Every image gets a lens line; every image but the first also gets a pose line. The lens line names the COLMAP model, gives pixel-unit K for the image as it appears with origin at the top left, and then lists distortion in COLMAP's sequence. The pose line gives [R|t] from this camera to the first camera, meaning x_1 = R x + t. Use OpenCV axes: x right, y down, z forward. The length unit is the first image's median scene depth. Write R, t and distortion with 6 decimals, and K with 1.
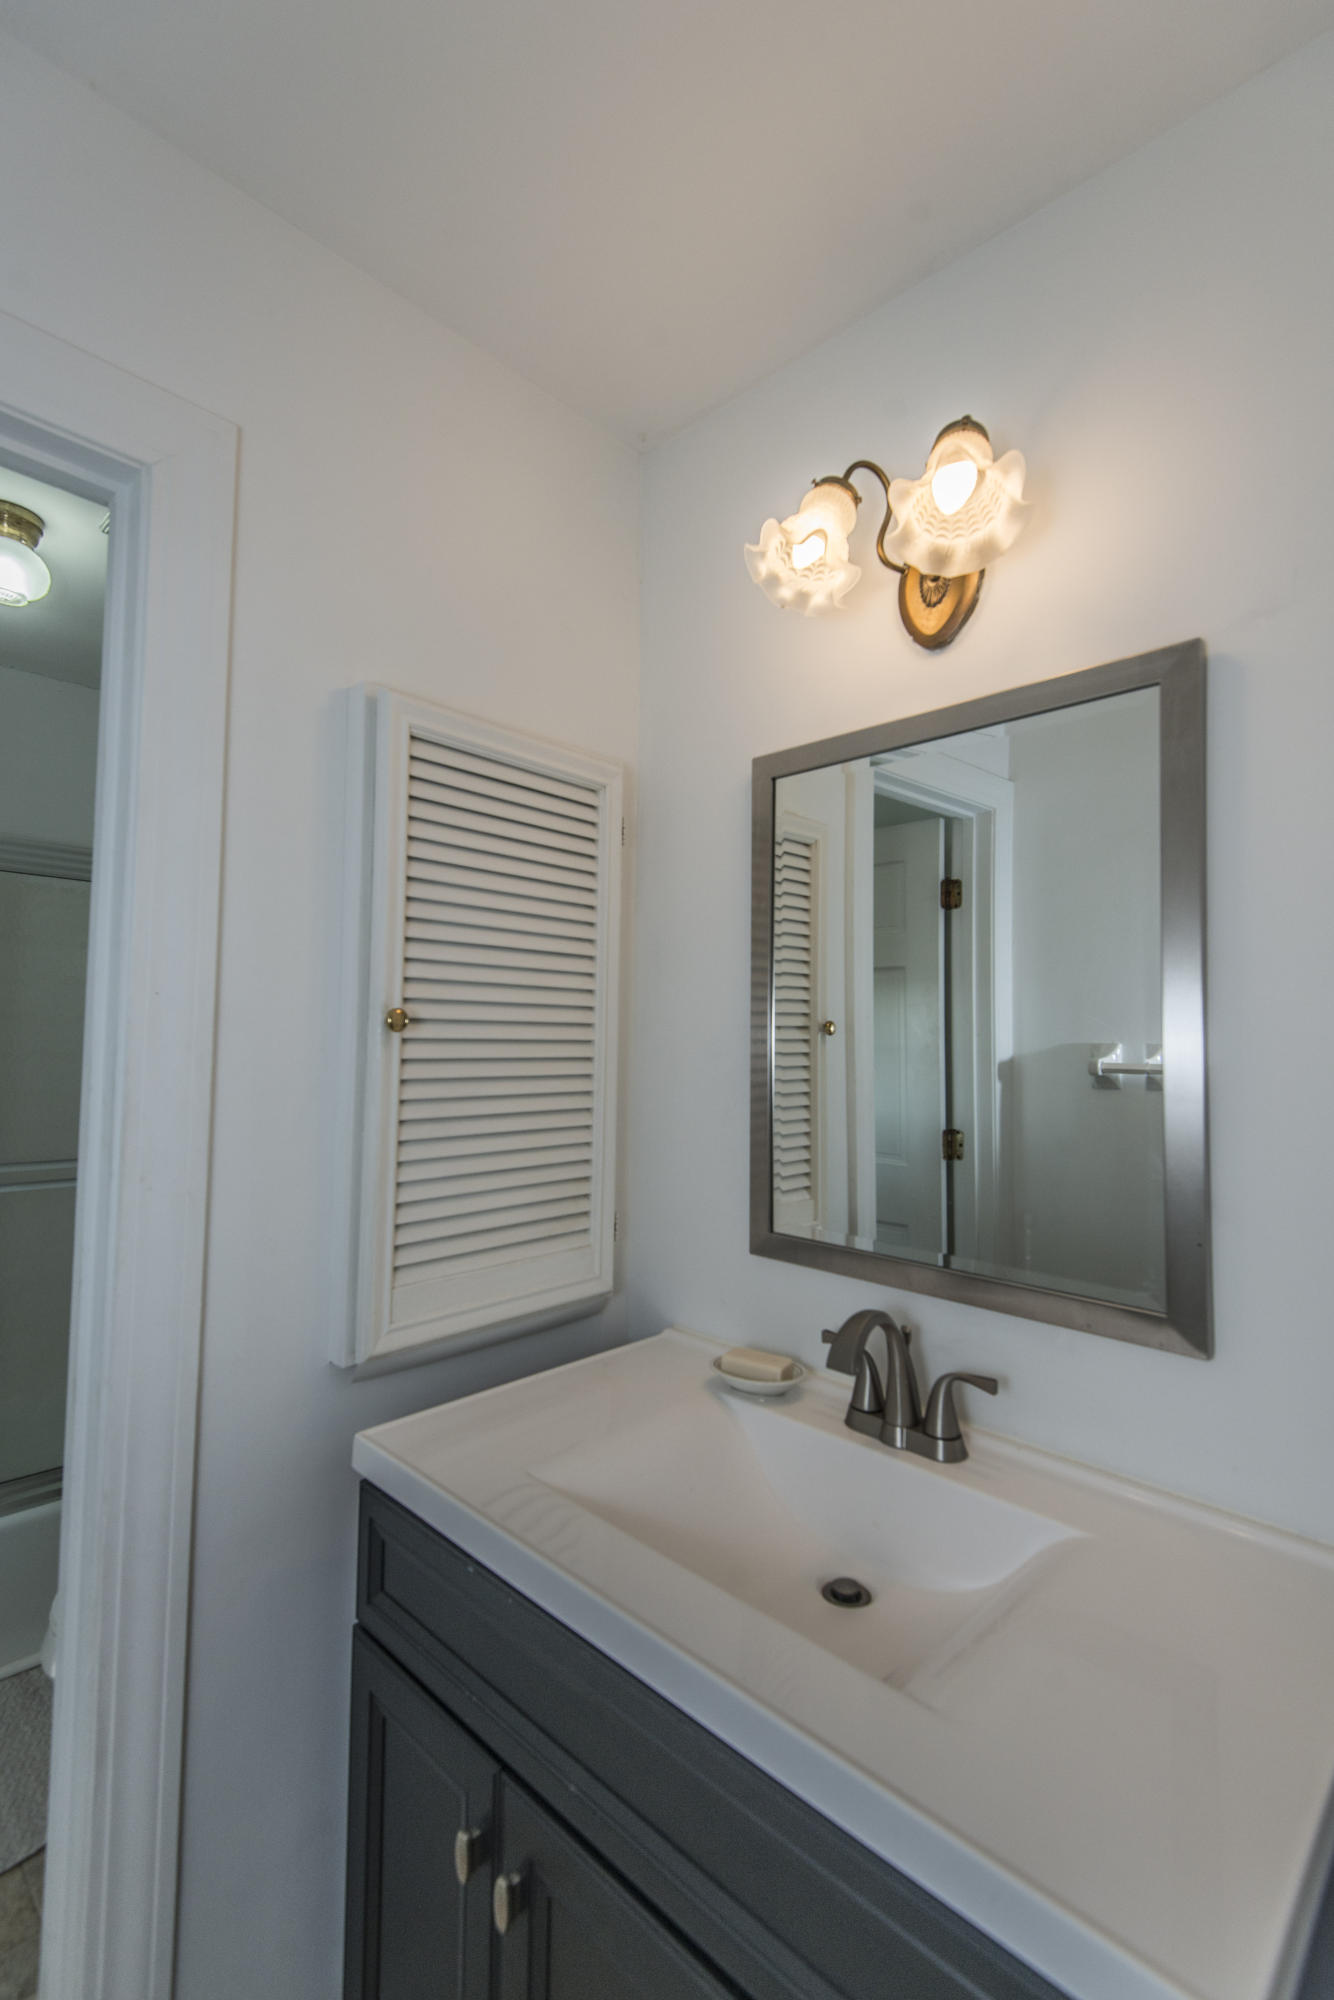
lens RADIAL K [[900.0, 0, 669.4], [0, 900.0, 998.6], [0, 0, 1]] dist [0.022314, -0.010829]
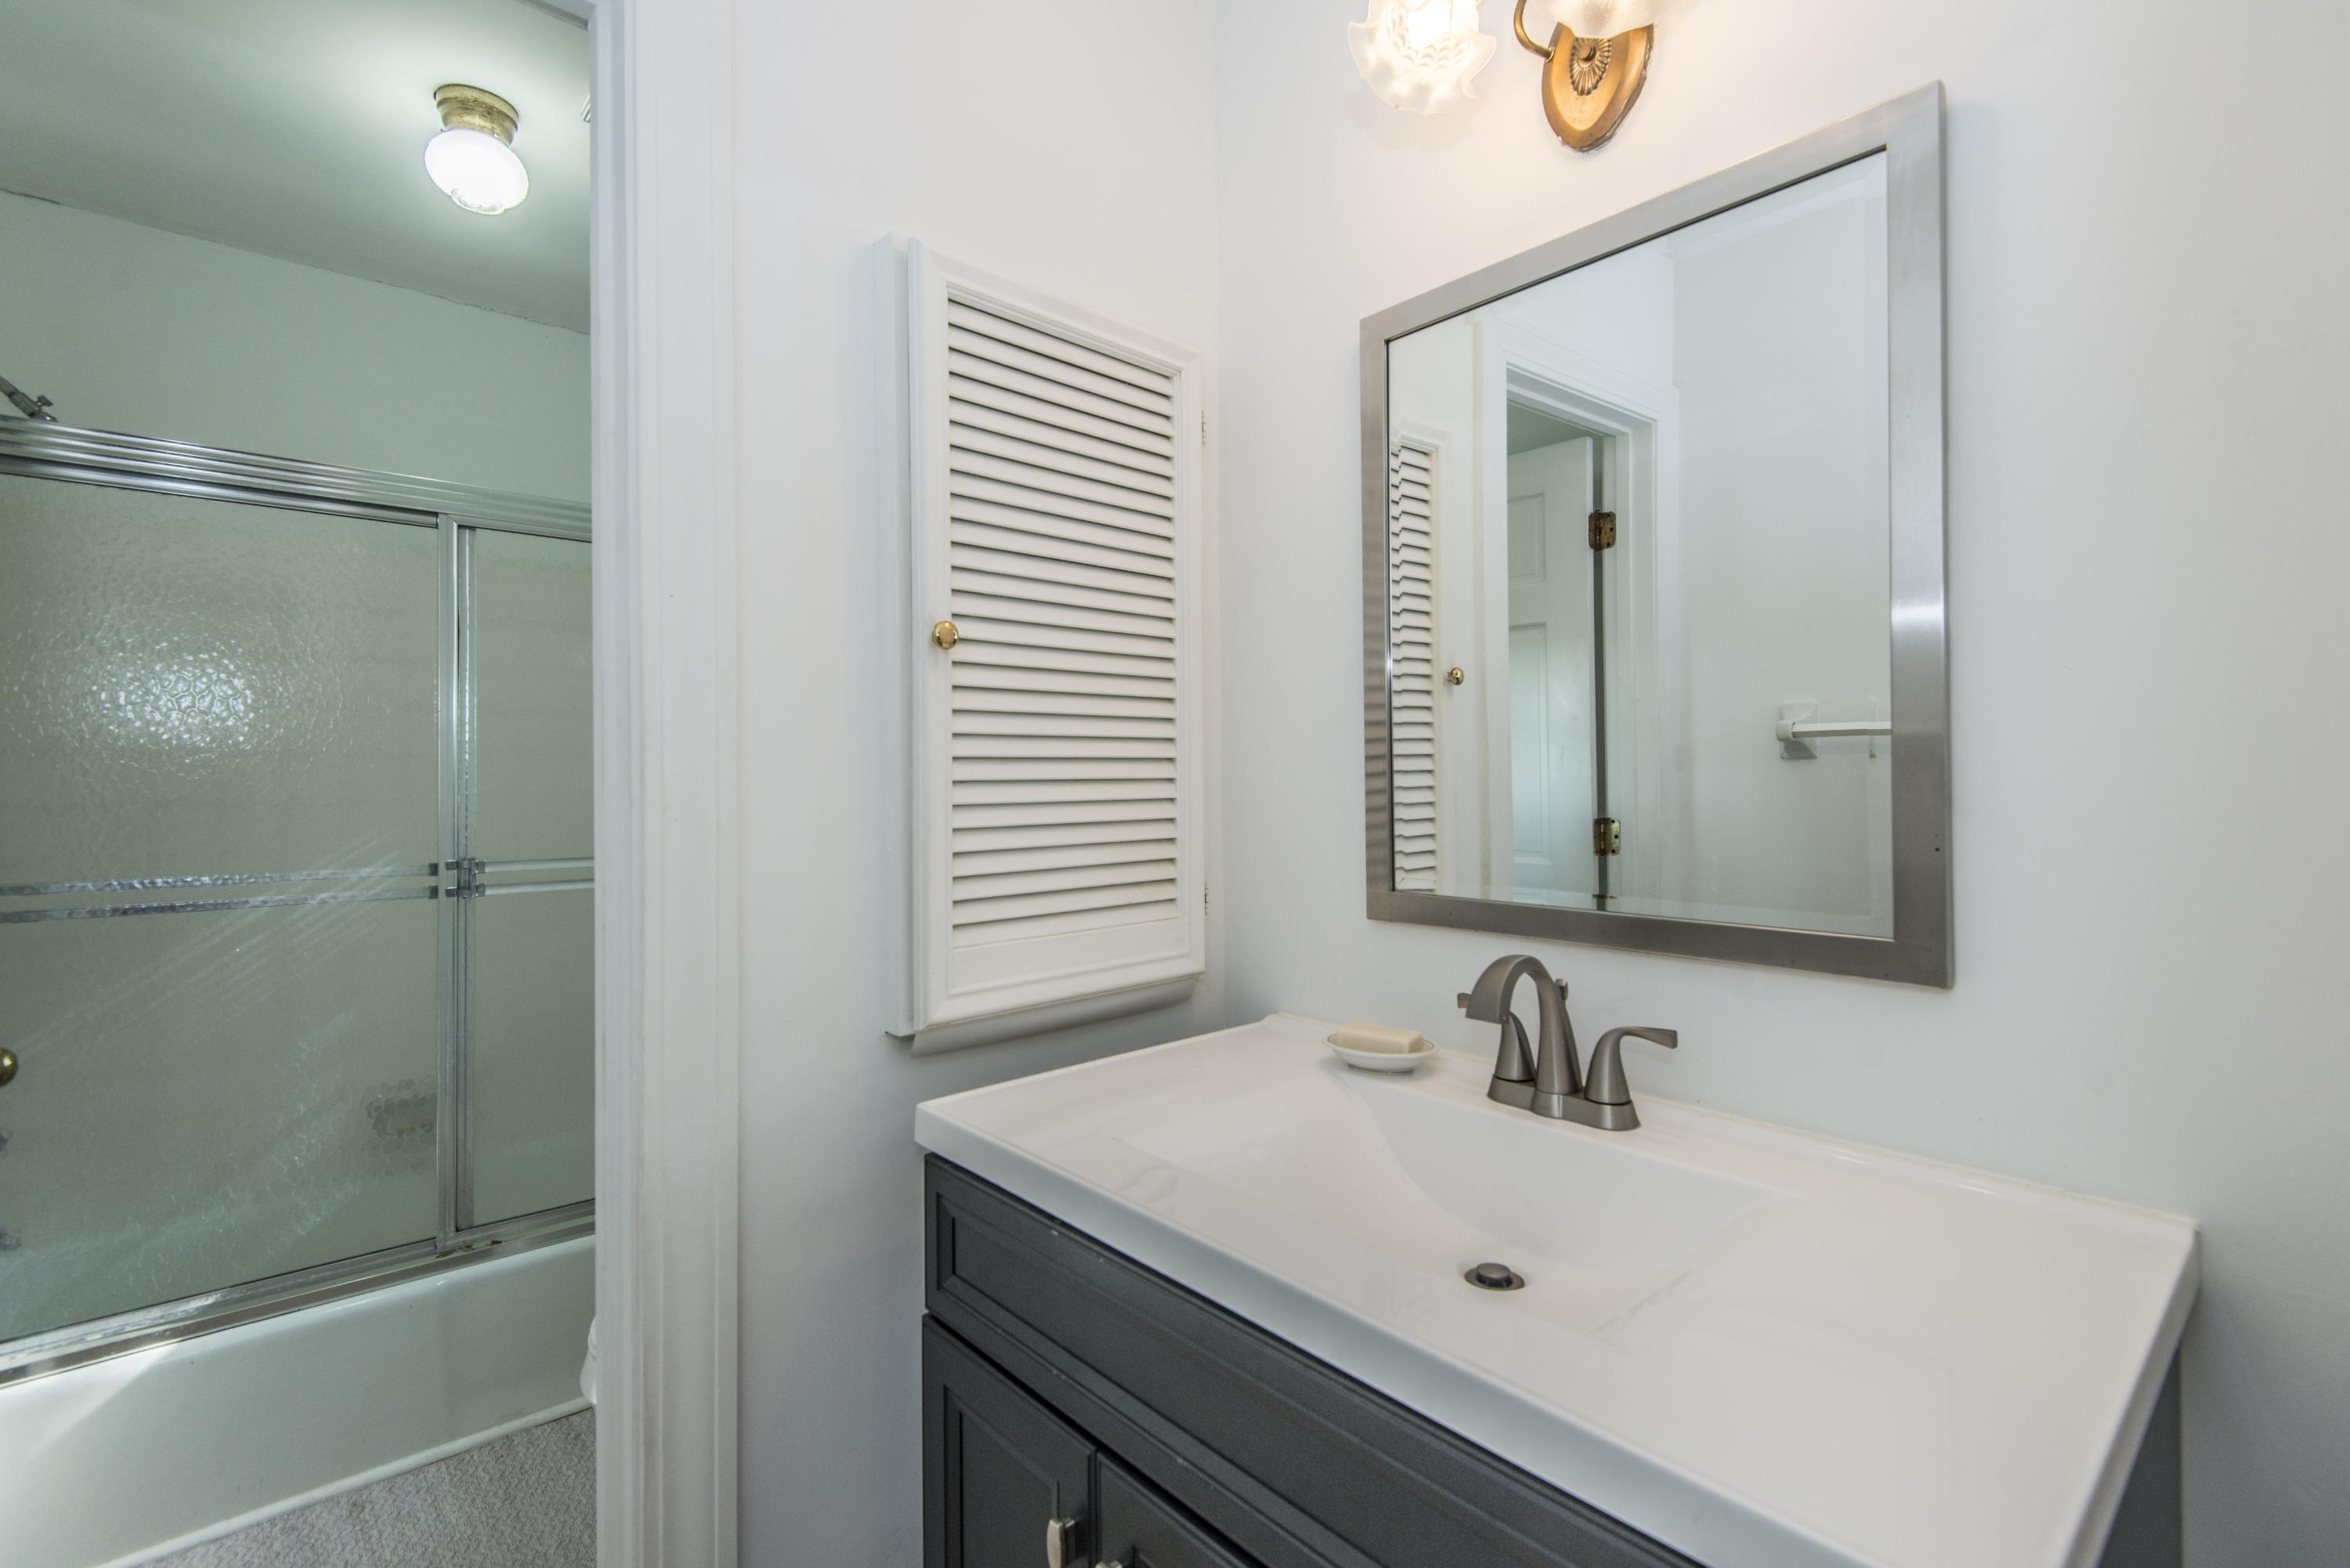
lens RADIAL K [[1057.4, 0, 1191.3], [0, 1057.4, 772.5], [0, 0, 1]] dist [0.022314, -0.010829]
pose [[0.997838, -0.022811, -0.061640, -0.011995], [0.025494, 0.998746, 0.043092, 0.110773], [0.060580, -0.044570, 0.997168, 0.013314]]
